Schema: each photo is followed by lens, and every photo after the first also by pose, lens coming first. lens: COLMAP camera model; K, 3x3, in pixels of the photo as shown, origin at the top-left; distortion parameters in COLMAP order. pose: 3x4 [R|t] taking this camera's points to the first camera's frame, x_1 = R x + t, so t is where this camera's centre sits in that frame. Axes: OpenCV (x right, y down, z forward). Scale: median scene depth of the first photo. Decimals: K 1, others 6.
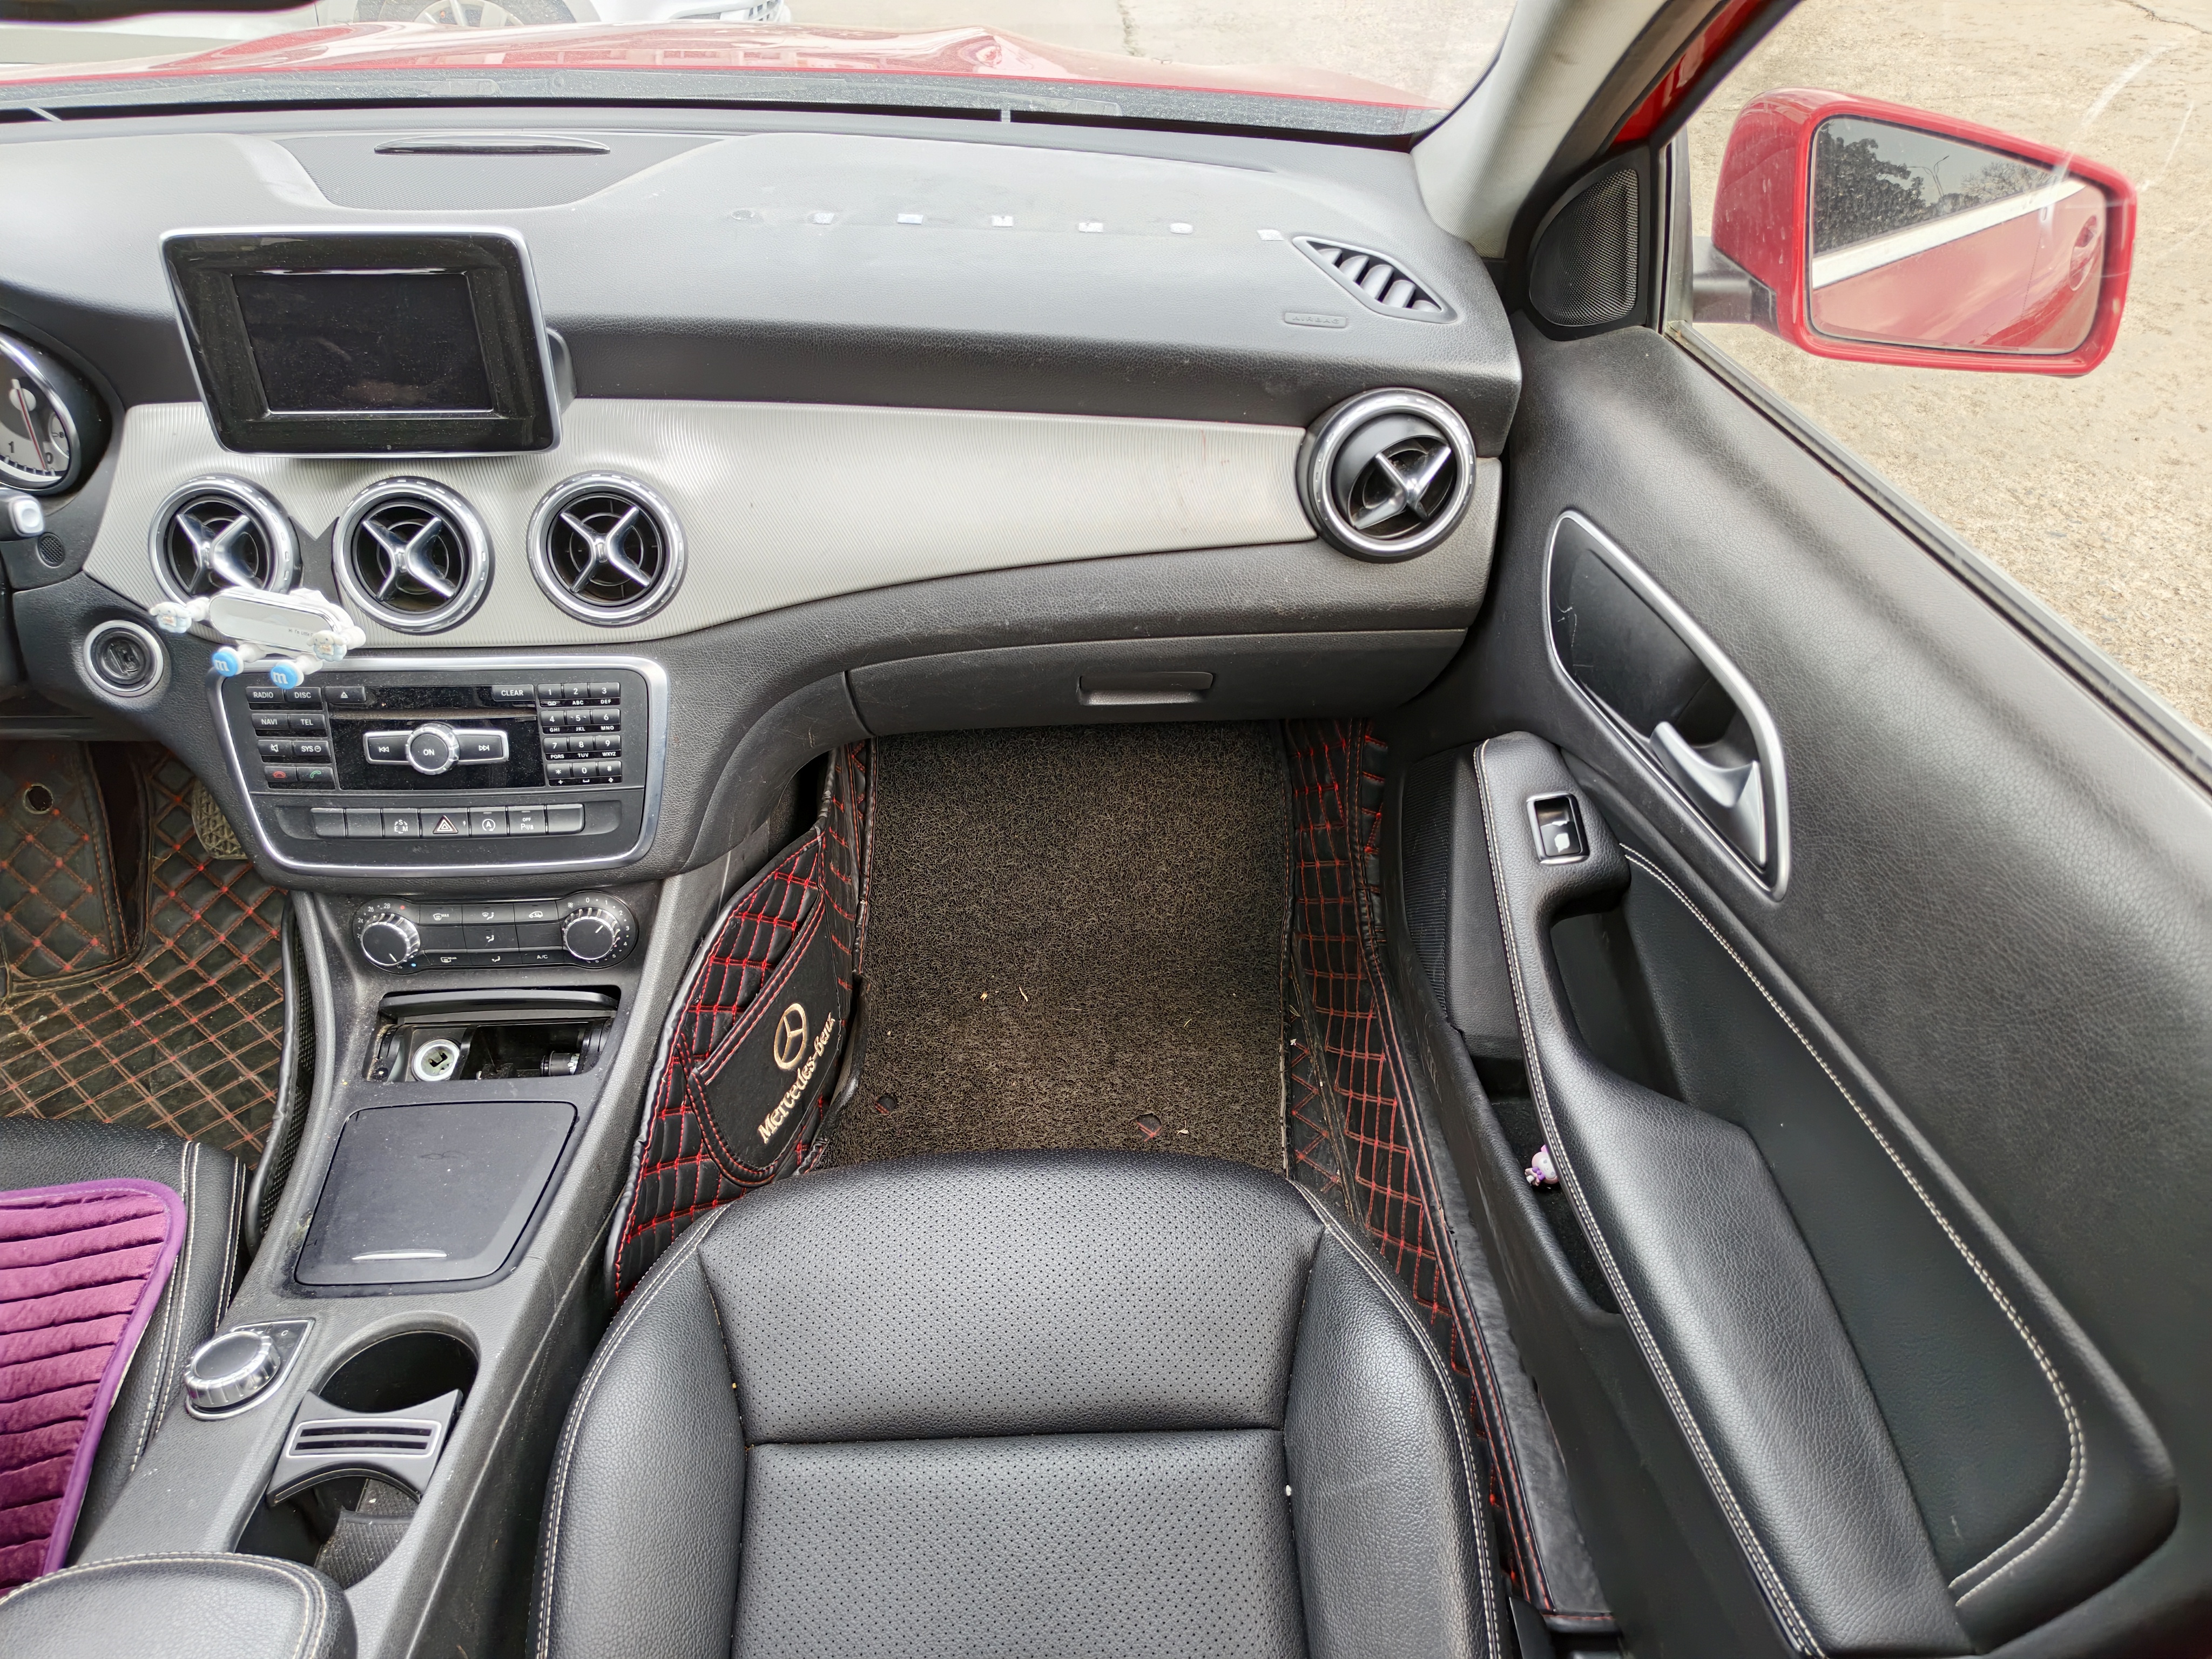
lens RADIAL K [[1521.0, 0, 1106.0], [0, 1521.0, 829.5], [0, 0, 1]] dist [0.050969, -0.058387]
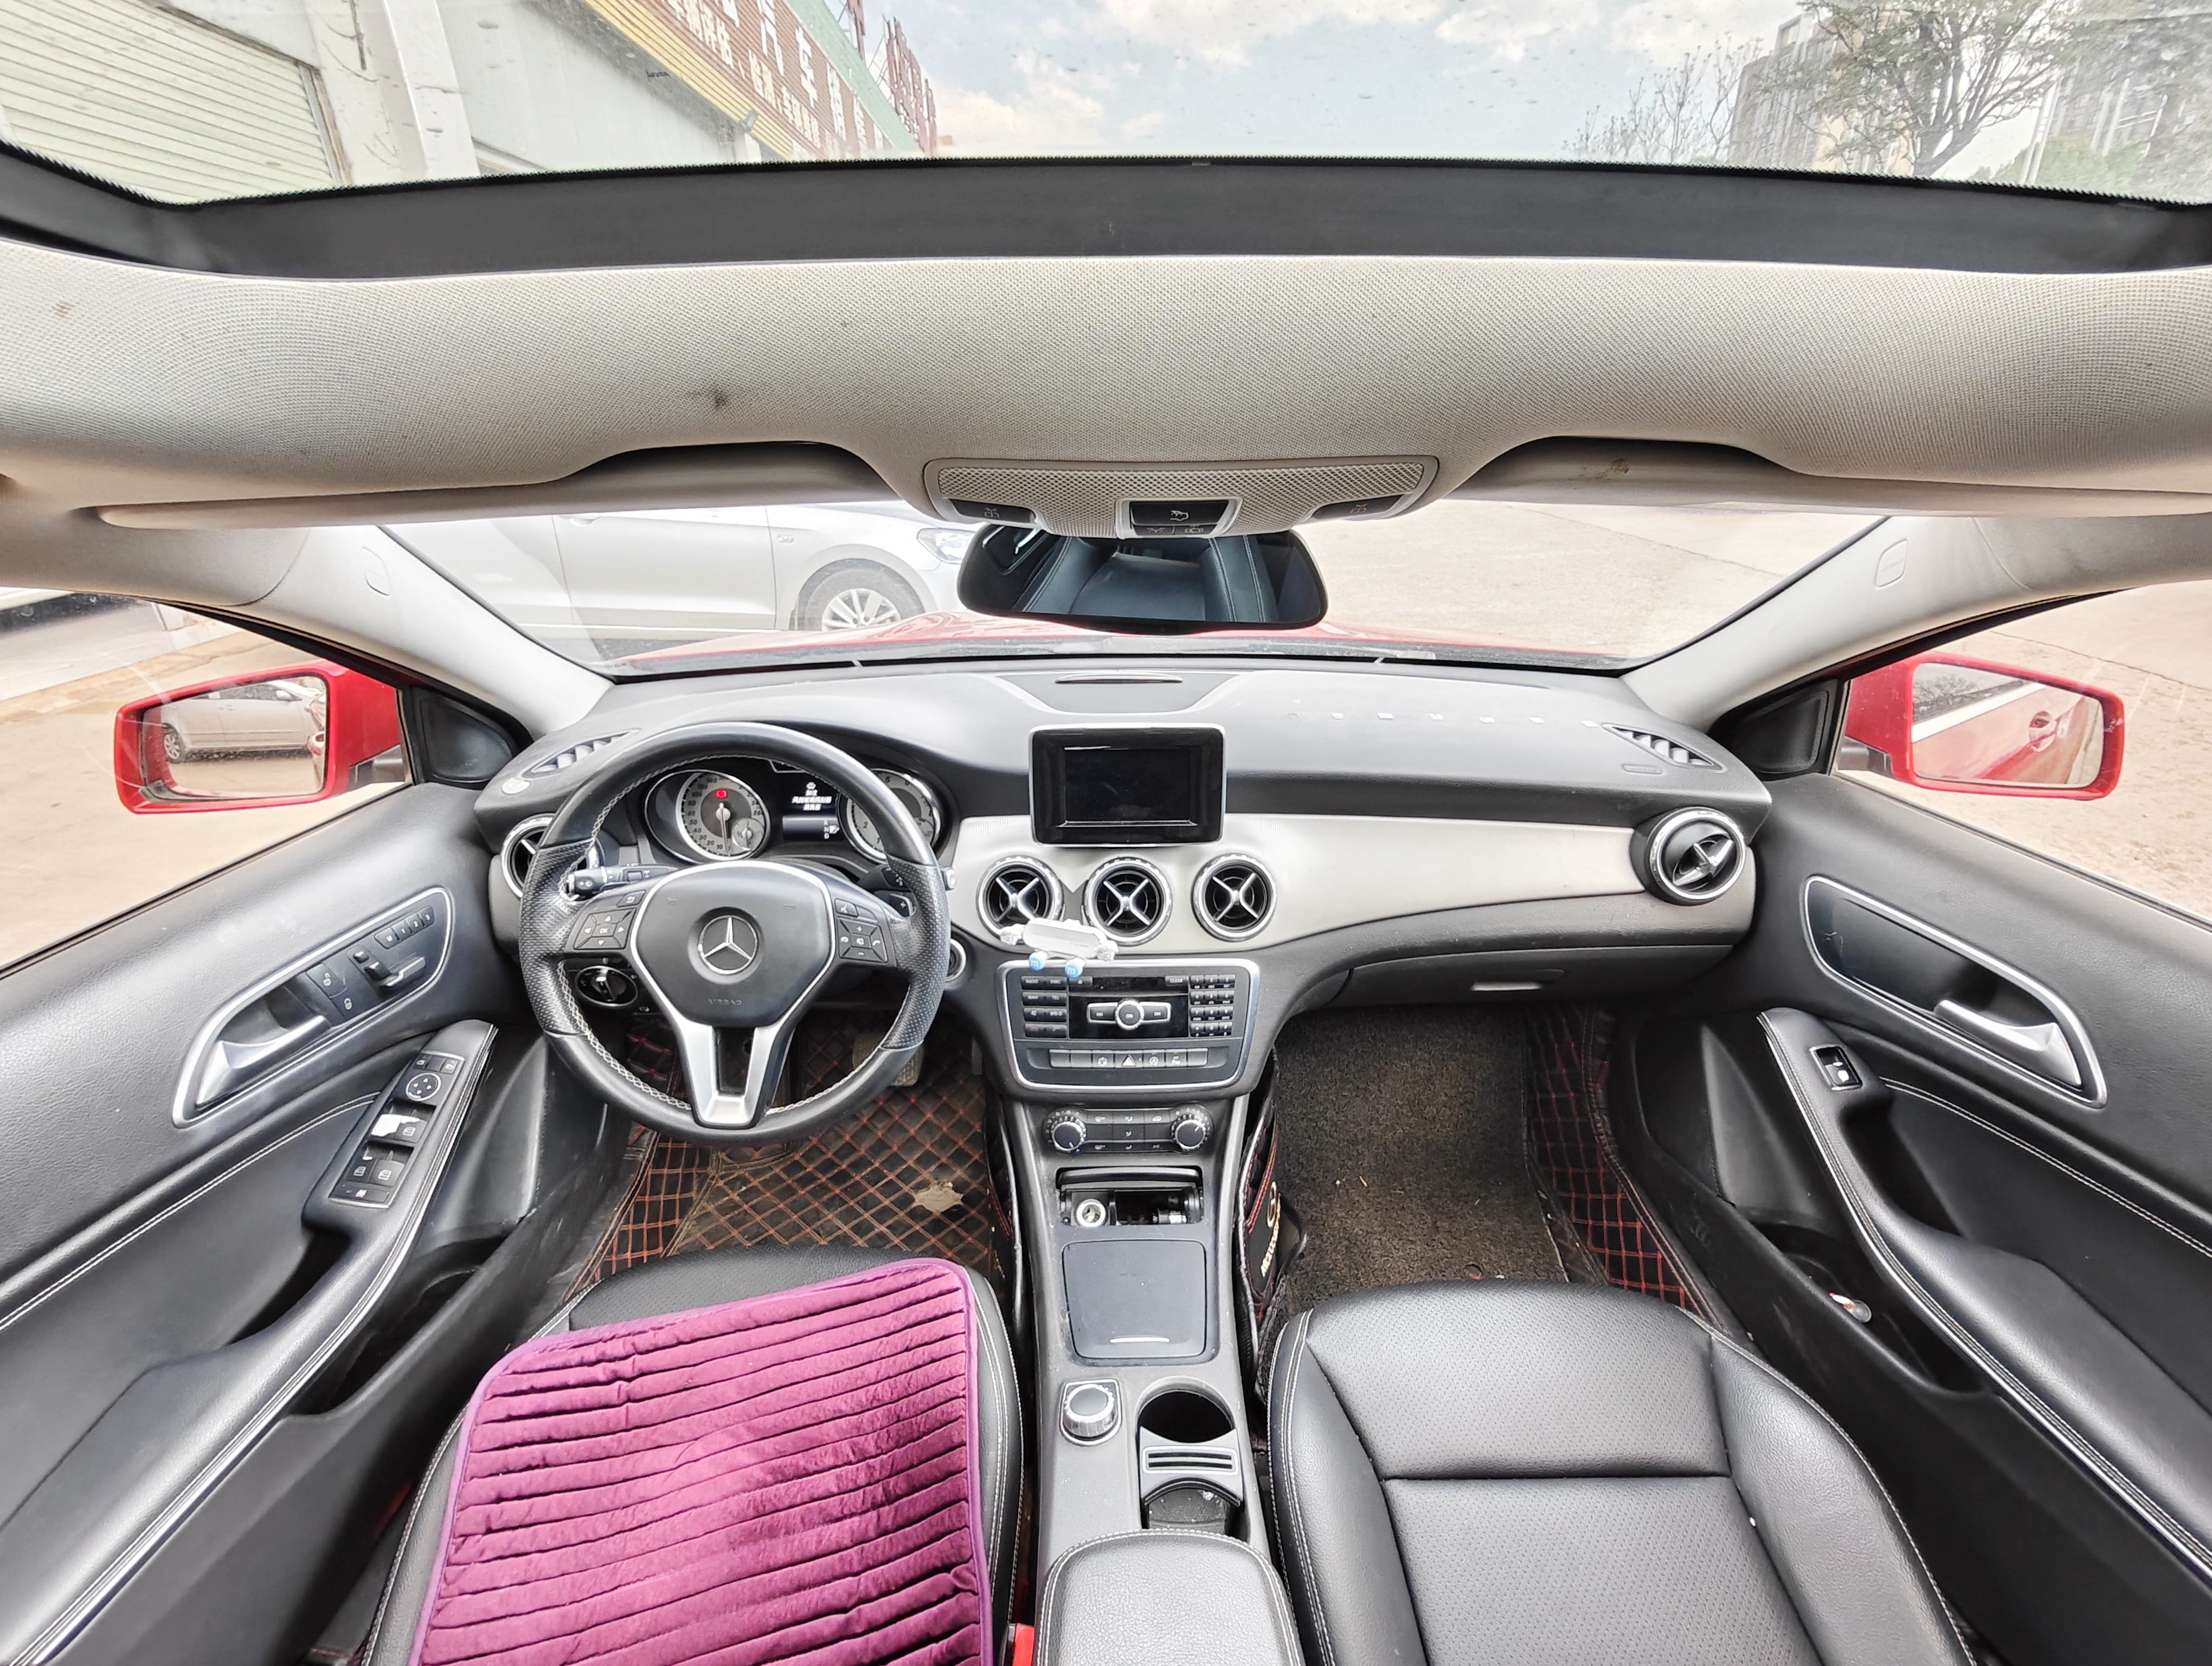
lens RADIAL K [[990.9, 0, 1106.0], [0, 990.9, 833.0], [0, 0, 1]] dist [-0.002536, 0.000635]
pose [[0.999319, -0.000321, -0.036899, -0.422037], [-0.008724, 0.969558, -0.244705, 0.020905], [0.035854, 0.244861, 0.968895, -0.103506]]
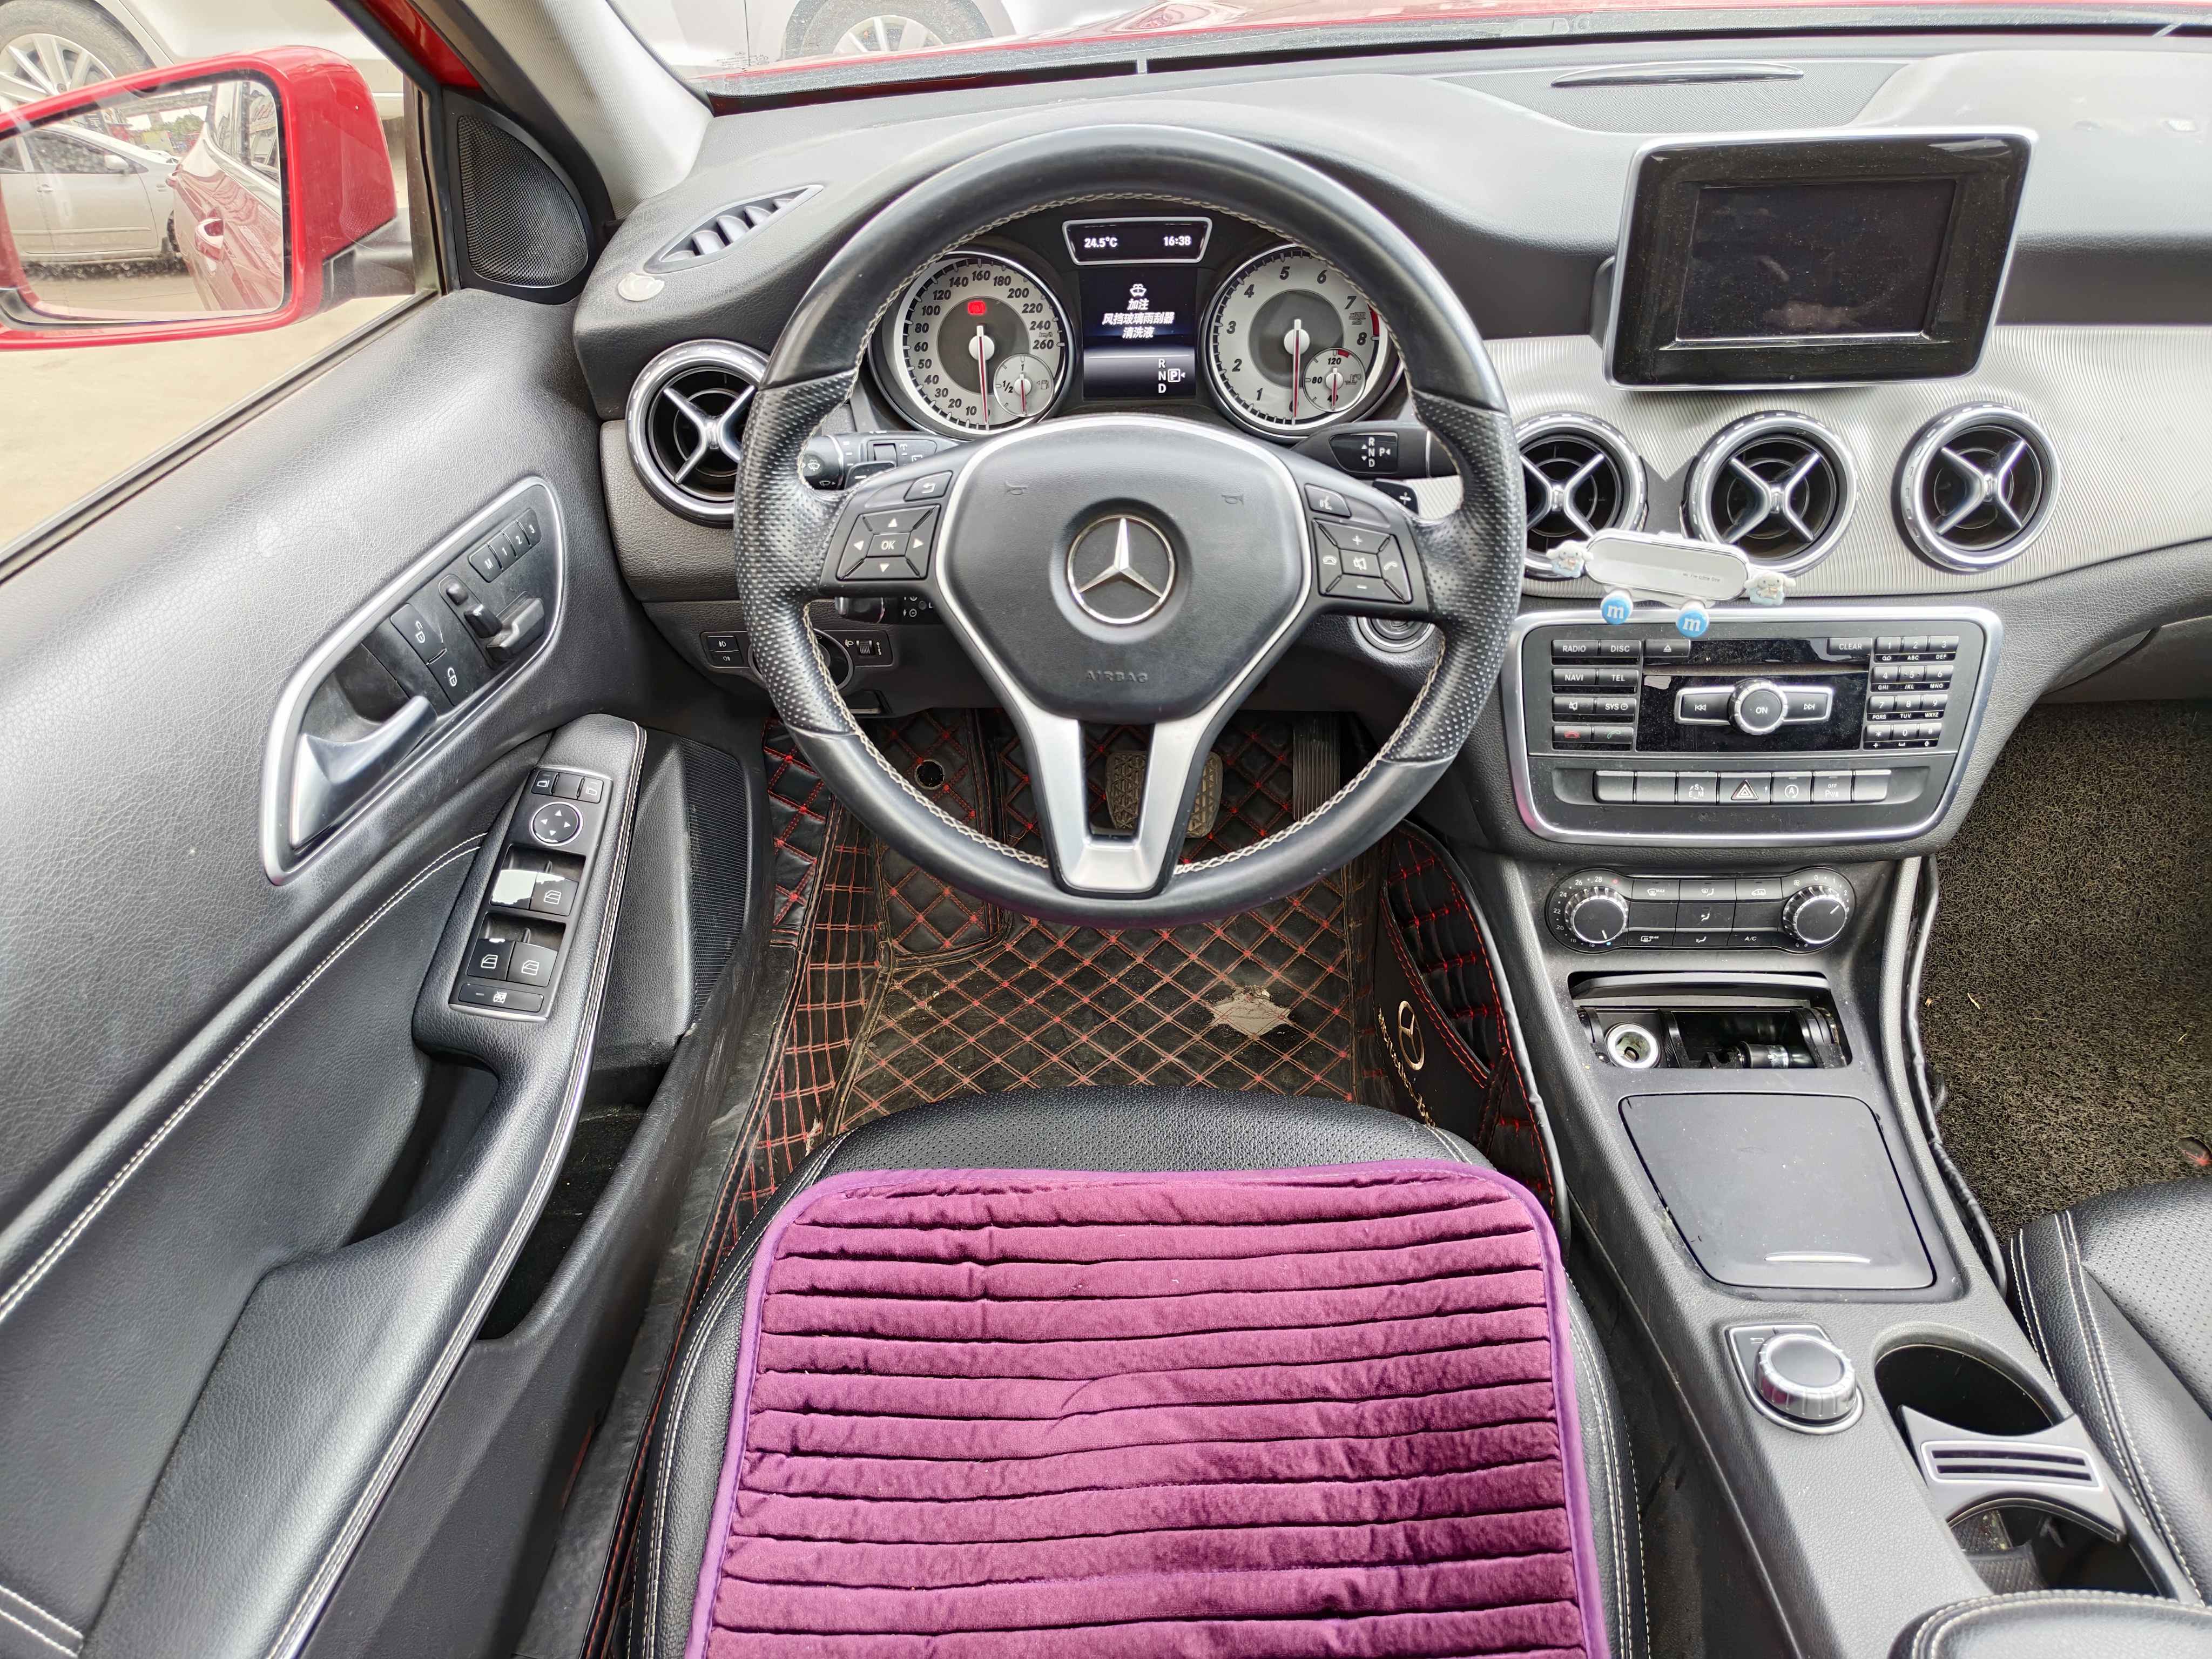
lens RADIAL K [[1518.7, 0, 1094.7], [0, 1518.7, 817.4], [0, 0, 1]] dist [0.058628, -0.069326]
pose [[0.994013, 0.015169, -0.108207, -0.731021], [-0.017310, 0.999672, -0.018870, 0.037908], [0.107885, 0.020630, 0.993949, 0.040866]]
